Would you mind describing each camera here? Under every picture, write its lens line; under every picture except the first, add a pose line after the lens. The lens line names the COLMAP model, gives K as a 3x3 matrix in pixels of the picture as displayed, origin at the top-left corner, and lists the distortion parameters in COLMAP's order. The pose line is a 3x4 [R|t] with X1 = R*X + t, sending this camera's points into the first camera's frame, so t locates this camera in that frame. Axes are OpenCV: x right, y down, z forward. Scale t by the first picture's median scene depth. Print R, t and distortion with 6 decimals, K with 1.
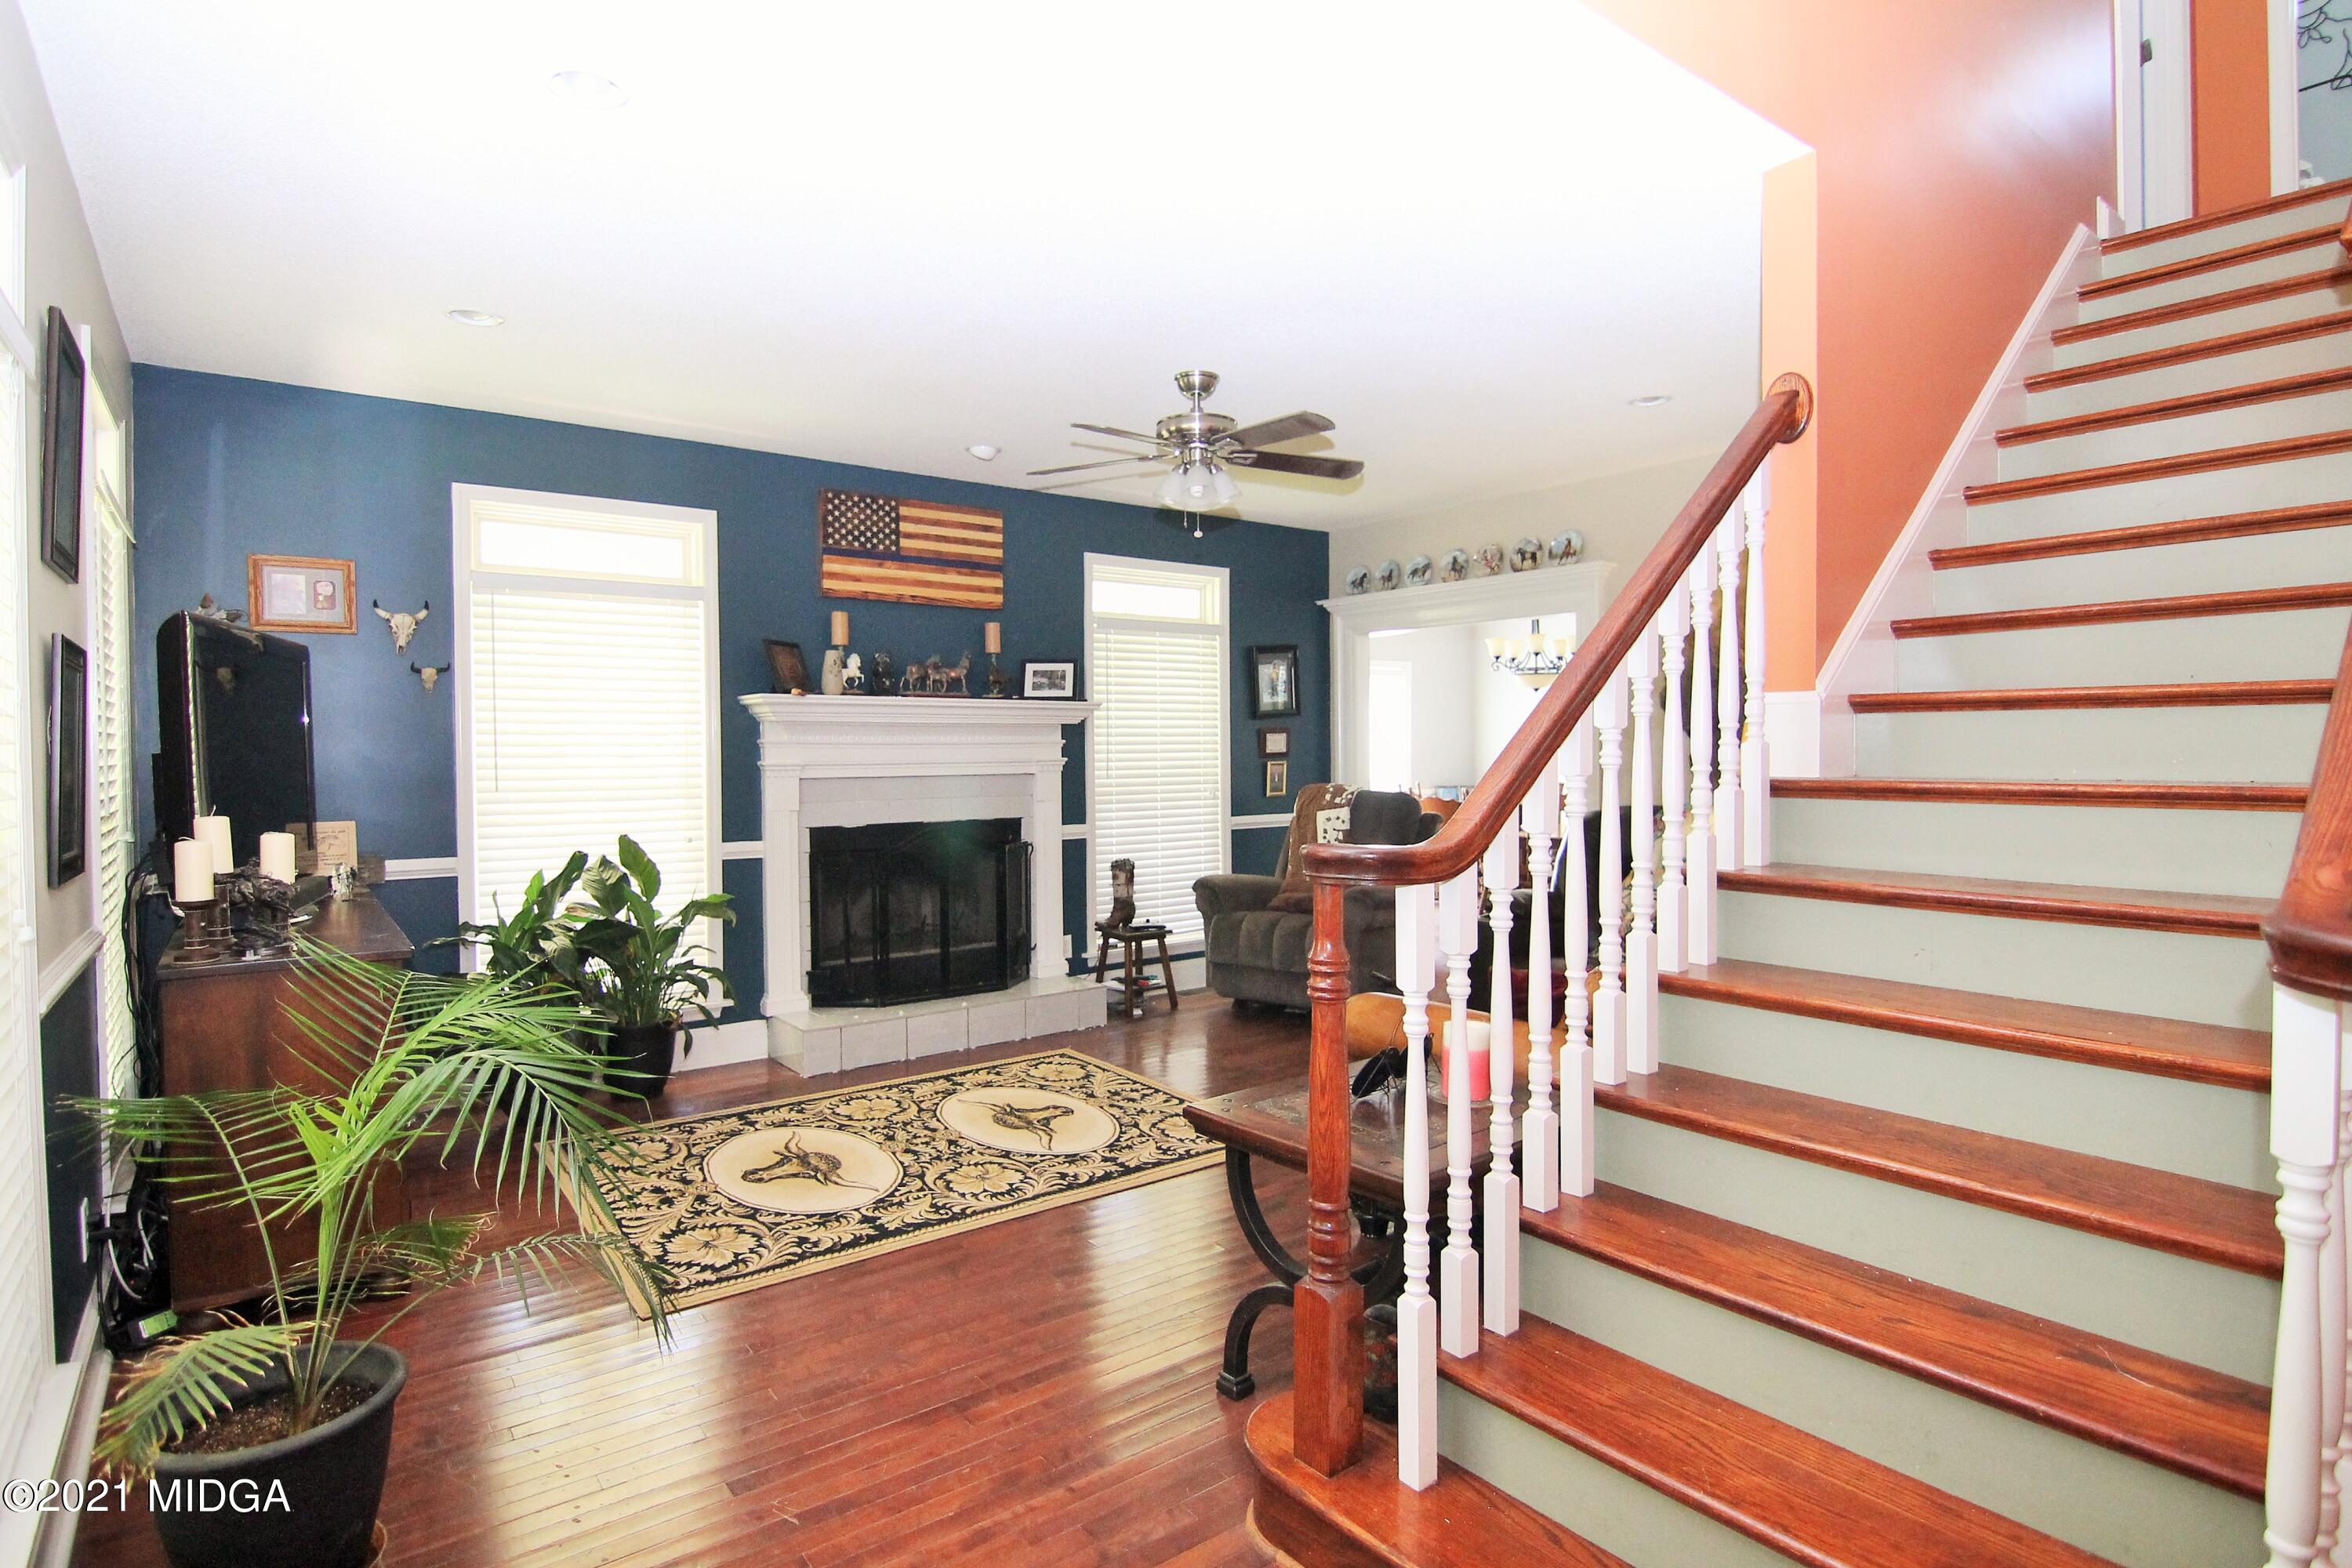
lens RADIAL K [[1219.7, 0, 1173.4], [0, 1219.7, 777.2], [0, 0, 1]] dist [0.004264, -0.016285]
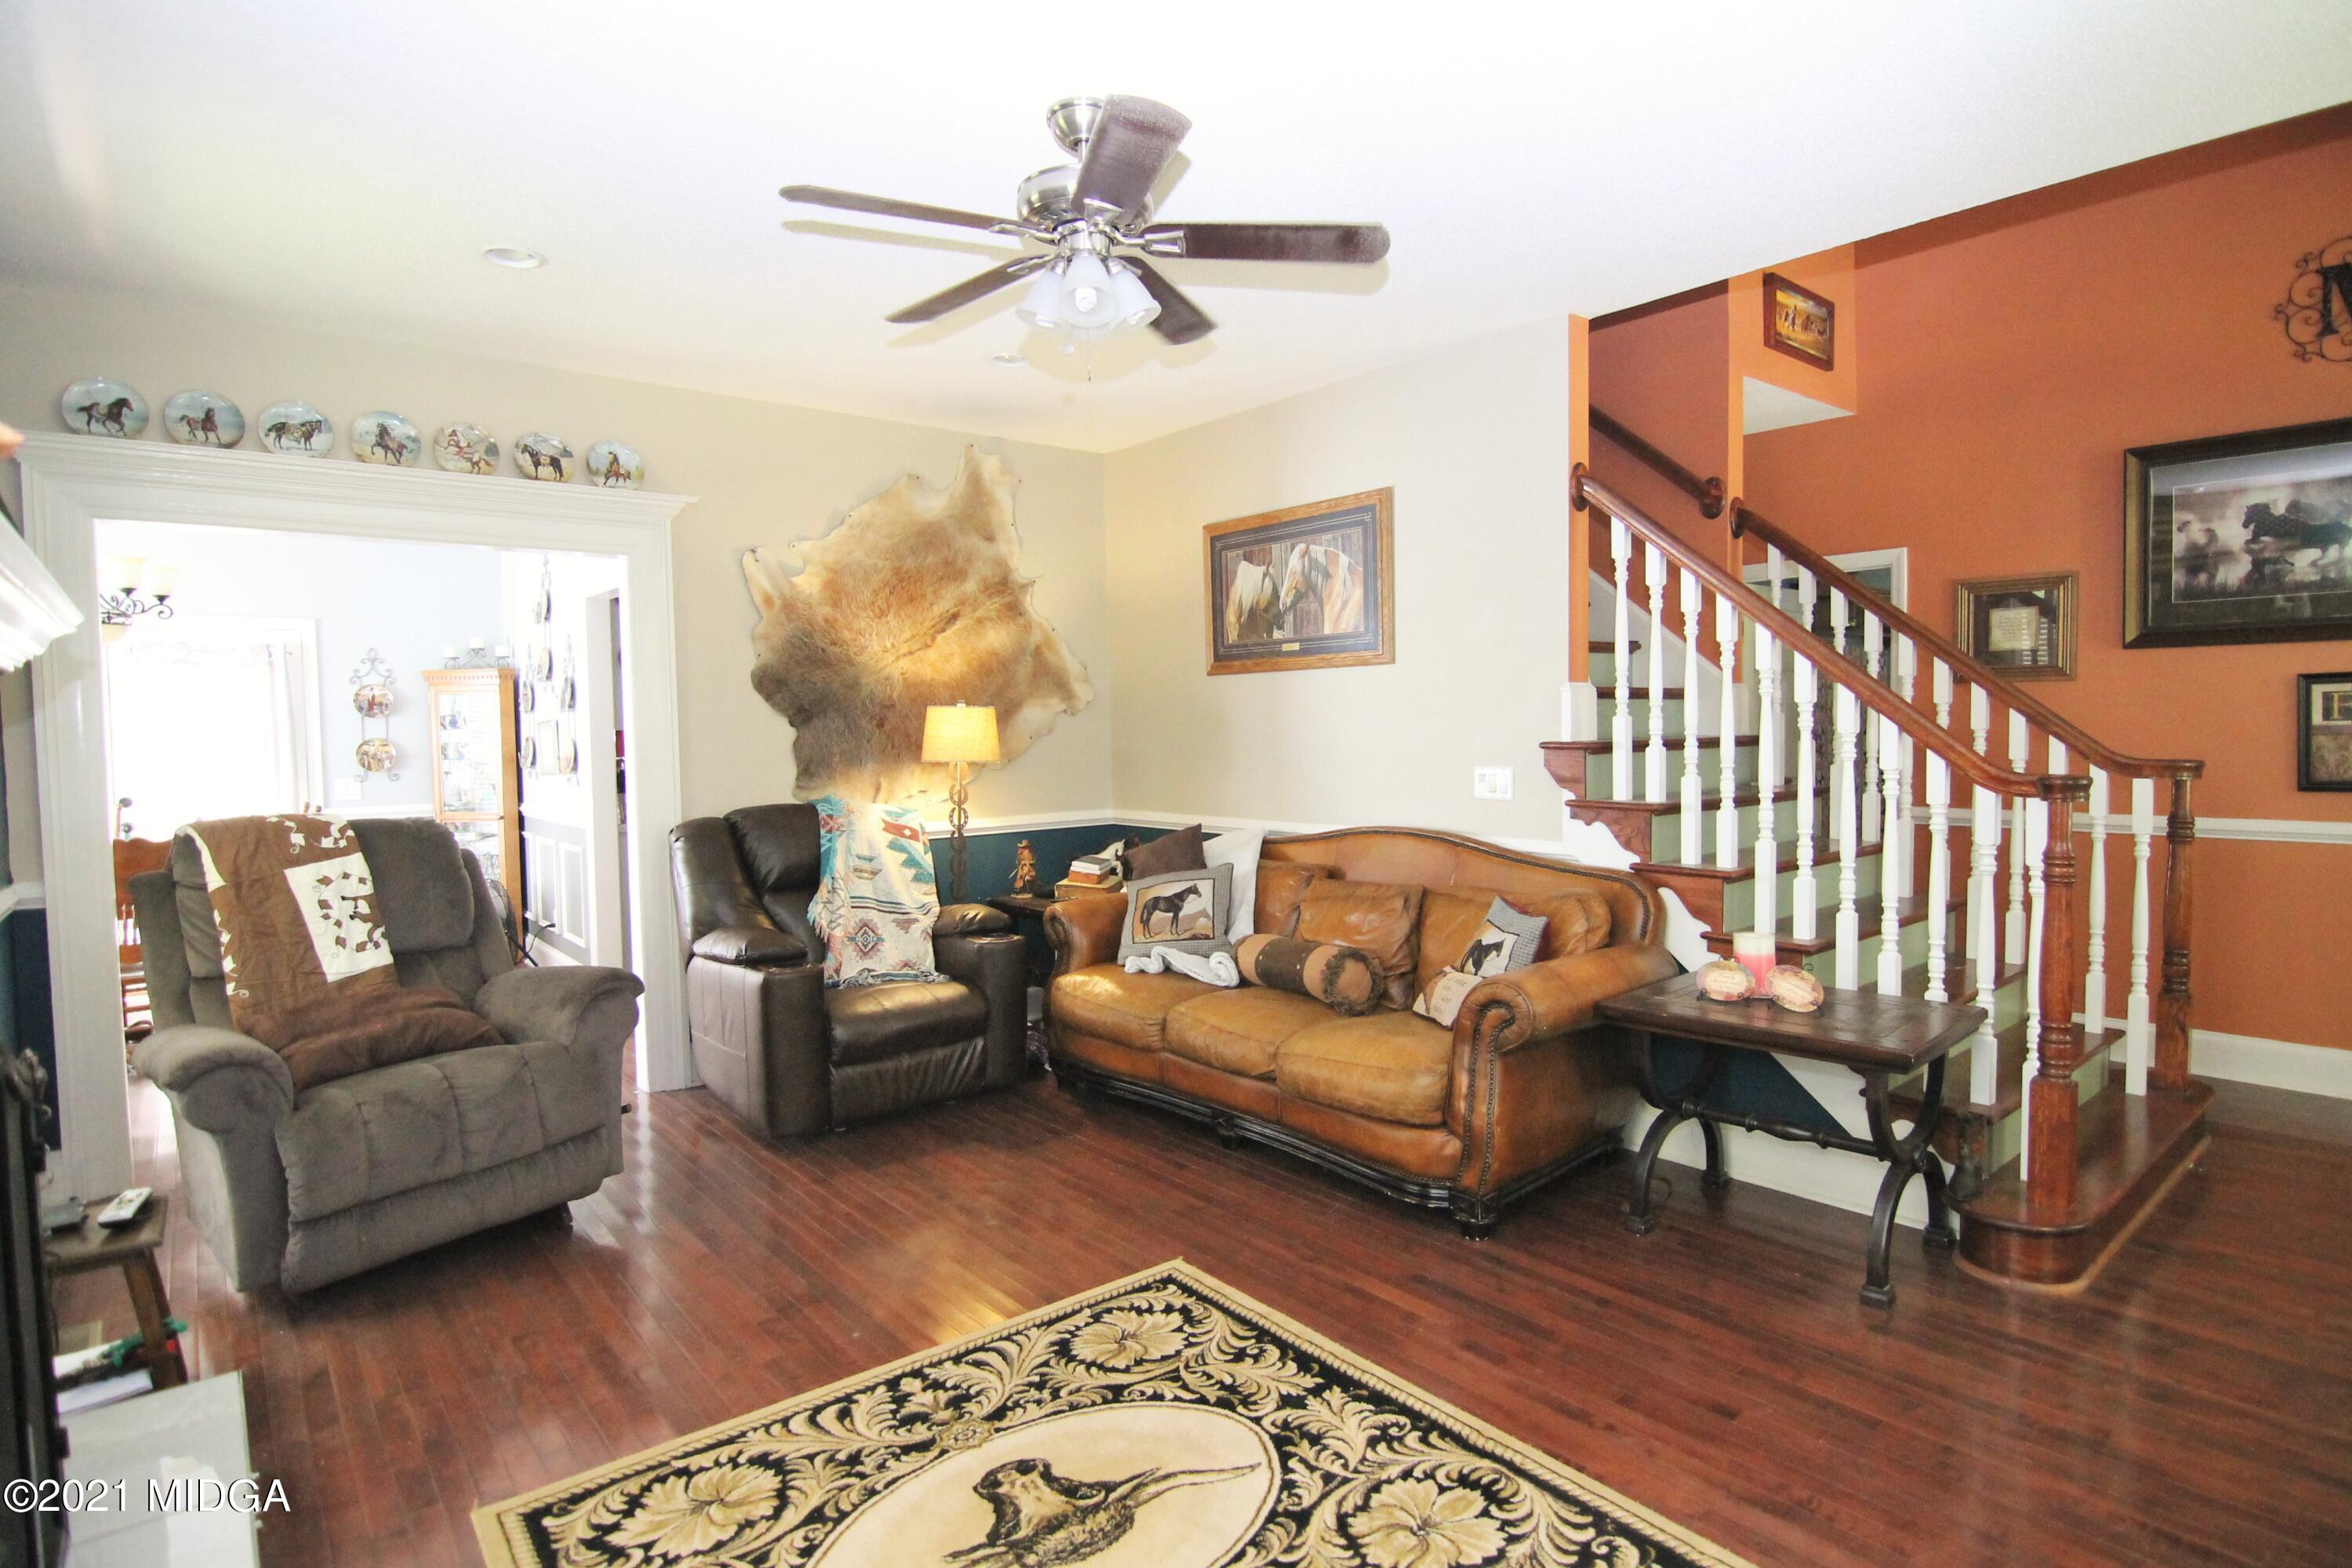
lens RADIAL K [[1205.8, 0, 1176.5], [0, 1205.8, 777.0], [0, 0, 1]] dist [-0.001227, -0.015997]
pose [[-0.038568, -0.034601, 0.998657, -0.486922], [0.042420, 0.998443, 0.036232, -0.015487], [-0.998355, 0.043760, -0.037040, 0.816820]]
